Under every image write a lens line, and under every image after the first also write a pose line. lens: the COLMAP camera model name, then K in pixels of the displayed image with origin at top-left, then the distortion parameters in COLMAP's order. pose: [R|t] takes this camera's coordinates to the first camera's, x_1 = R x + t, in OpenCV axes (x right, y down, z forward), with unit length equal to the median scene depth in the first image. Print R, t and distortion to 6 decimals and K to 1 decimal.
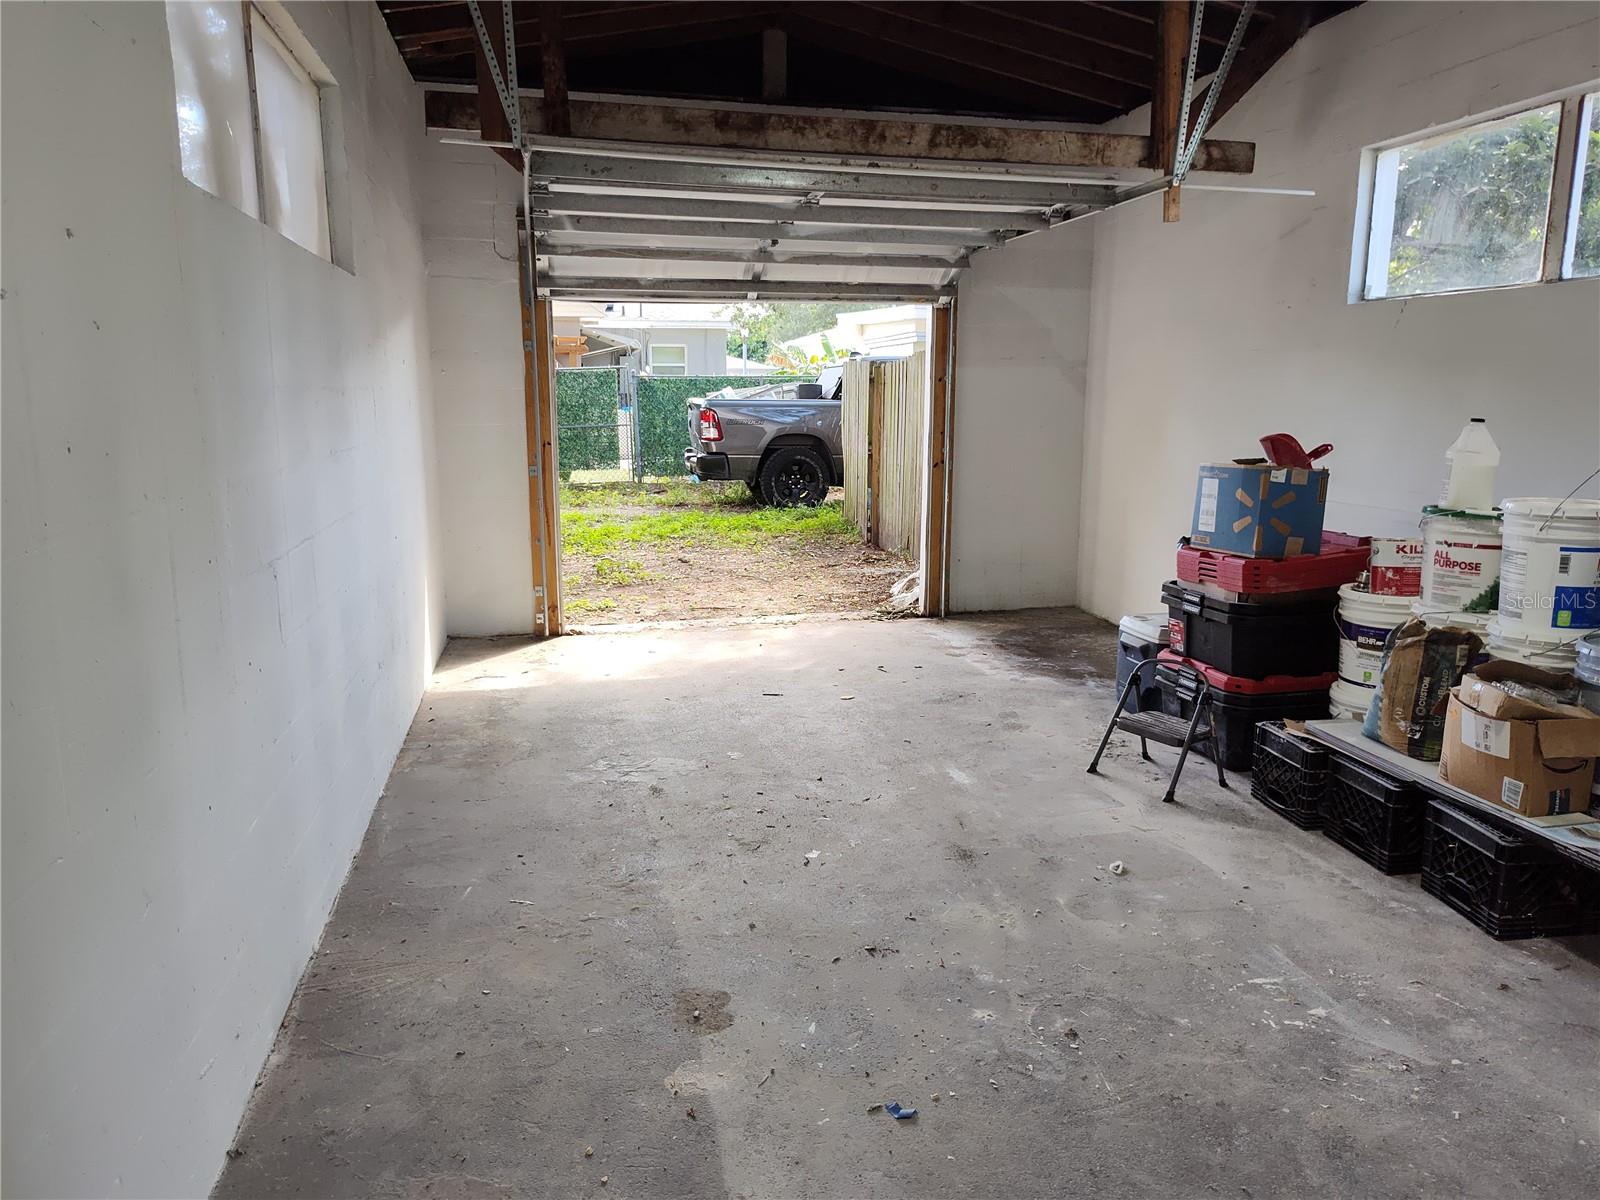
lens RADIAL K [[1097.7, 0, 800.0], [0, 1097.7, 600.0], [0, 0, 1]] dist [-0.000756, -0.003966]
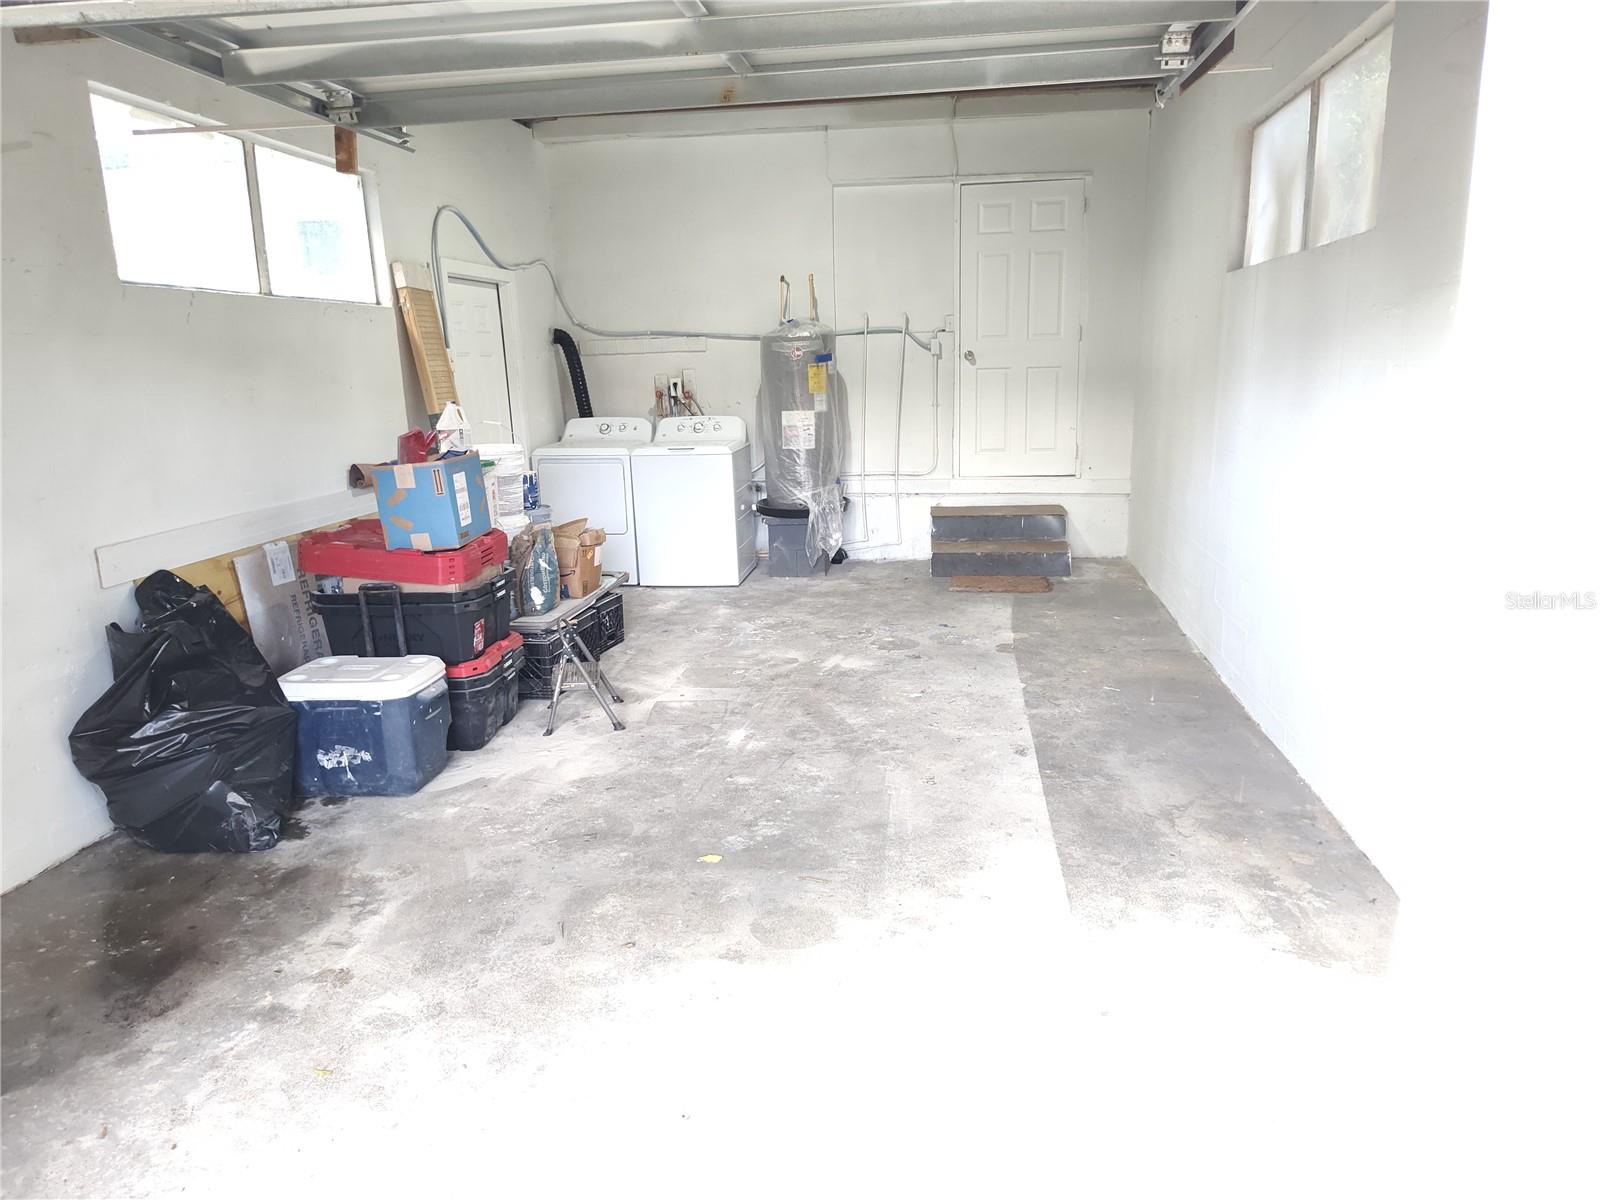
lens RADIAL K [[1097.7, 0, 800.0], [0, 1097.7, 600.0], [0, 0, 1]] dist [-0.000756, -0.003966]
pose [[-0.937633, -0.054427, 0.343339, -0.334107], [0.086422, 0.920163, 0.381878, -0.448402], [-0.336712, 0.387734, -0.858072, 2.244968]]
